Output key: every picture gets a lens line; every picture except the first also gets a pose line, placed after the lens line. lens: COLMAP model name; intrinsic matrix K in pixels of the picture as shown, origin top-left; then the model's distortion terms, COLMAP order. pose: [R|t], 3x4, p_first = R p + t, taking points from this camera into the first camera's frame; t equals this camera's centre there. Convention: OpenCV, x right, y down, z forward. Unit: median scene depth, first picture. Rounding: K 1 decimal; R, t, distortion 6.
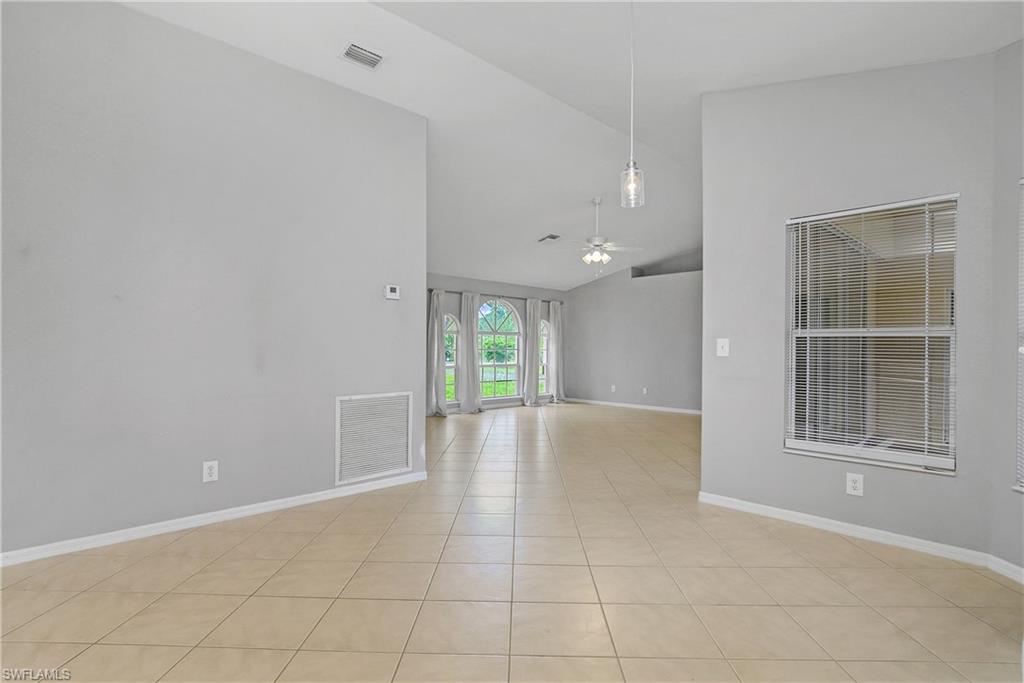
lens RADIAL K [[519.6, 0, 518.5], [0, 519.6, 344.7], [0, 0, 1]] dist [-0.019007, 0.000443]
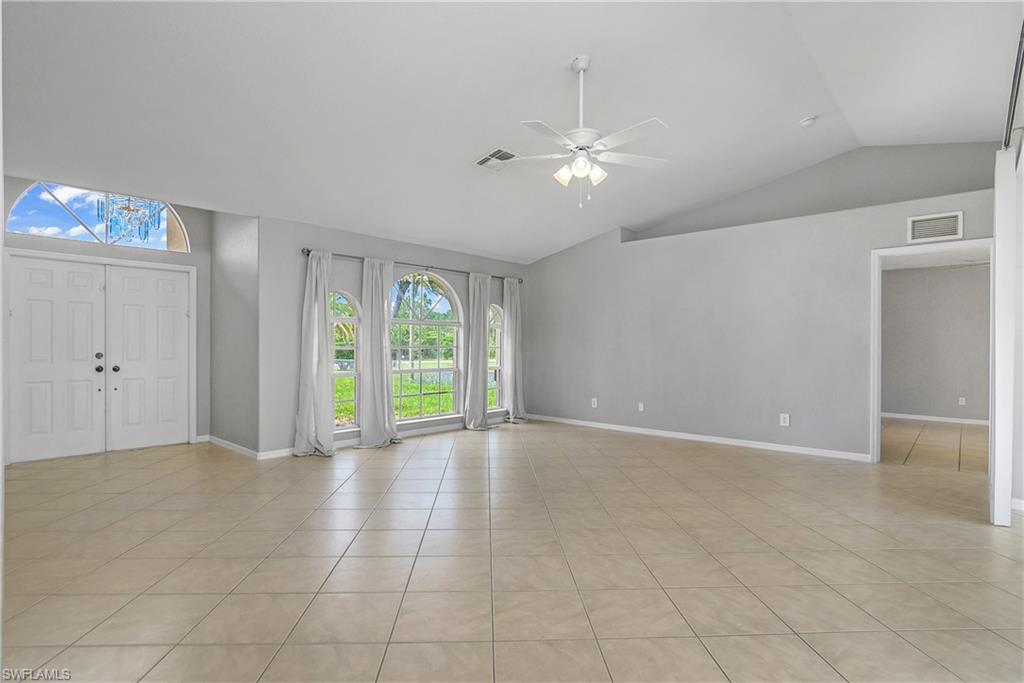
lens RADIAL K [[519.6, 0, 509.5], [0, 519.6, 342.6], [0, 0, 1]] dist [-0.019007, 0.000443]
pose [[0.998673, -0.002330, 0.051454, 0.033500], [0.002260, 0.999996, 0.001435, 0.002832], [-0.051457, -0.001317, 0.998674, 0.313660]]
